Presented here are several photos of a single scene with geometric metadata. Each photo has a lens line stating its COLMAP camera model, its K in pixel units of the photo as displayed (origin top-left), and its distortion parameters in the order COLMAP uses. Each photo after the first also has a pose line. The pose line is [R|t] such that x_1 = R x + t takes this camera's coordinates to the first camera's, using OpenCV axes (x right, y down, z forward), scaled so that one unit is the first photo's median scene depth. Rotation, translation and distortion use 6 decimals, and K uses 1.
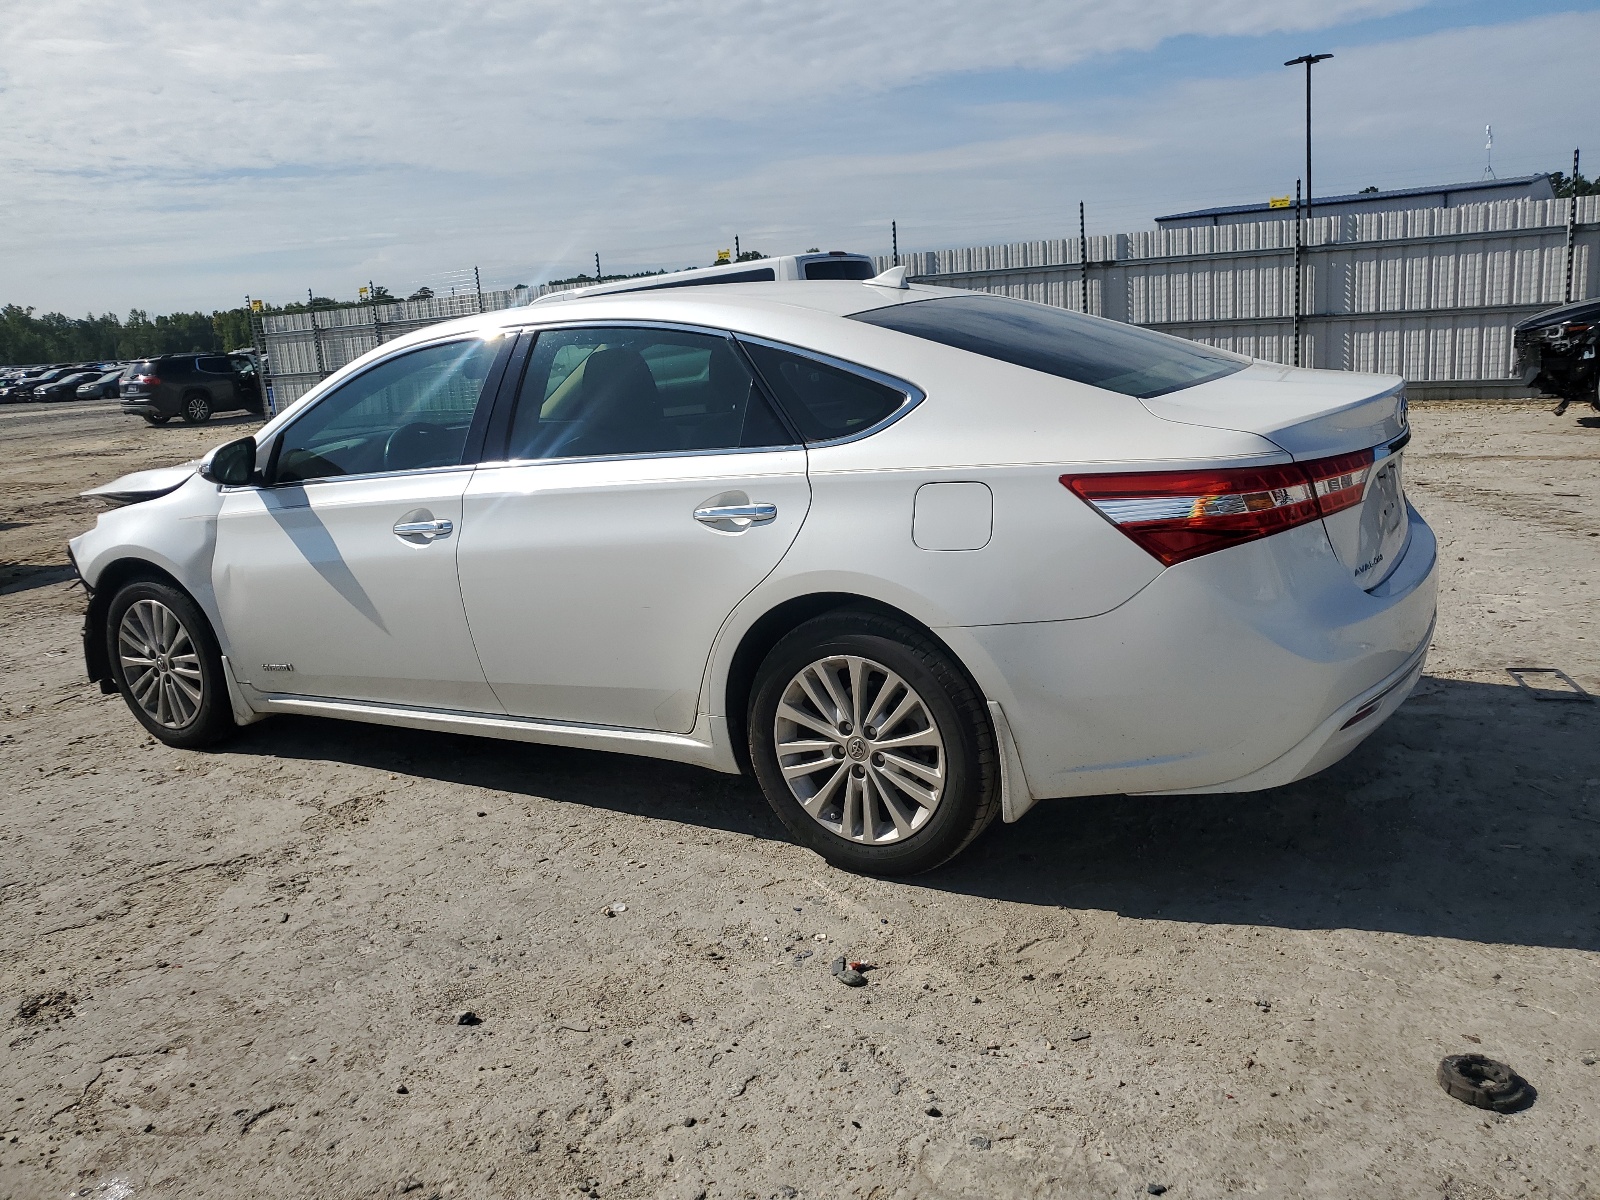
lens RADIAL K [[1209.2, 0, 795.3], [0, 1209.2, 604.9], [0, 0, 1]] dist [0.015337, 0.013999]
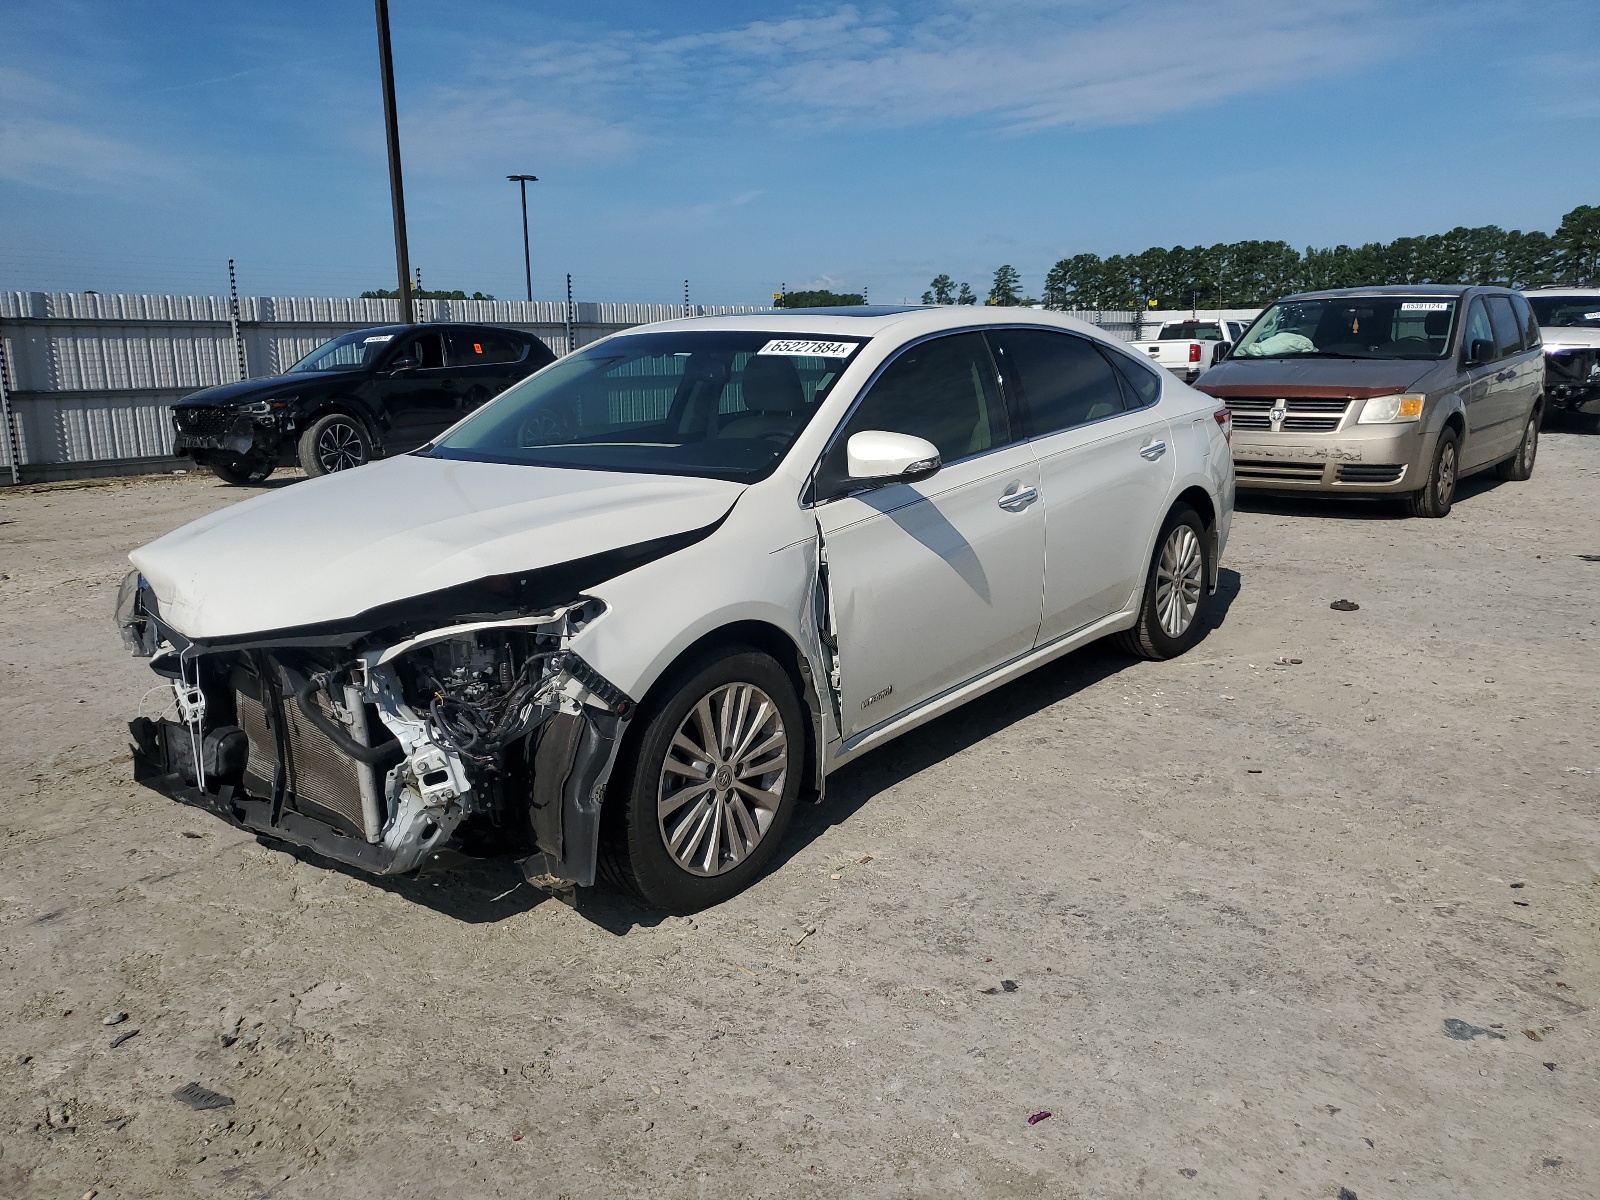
lens RADIAL K [[1209.2, 0, 795.1], [0, 1209.2, 589.3], [0, 0, 1]] dist [0.015337, 0.013999]
pose [[0.154523, -0.142127, 0.977713, -0.482202], [0.242196, 0.964853, 0.101979, -0.048262], [-0.957843, 0.221040, 0.183515, 0.324985]]
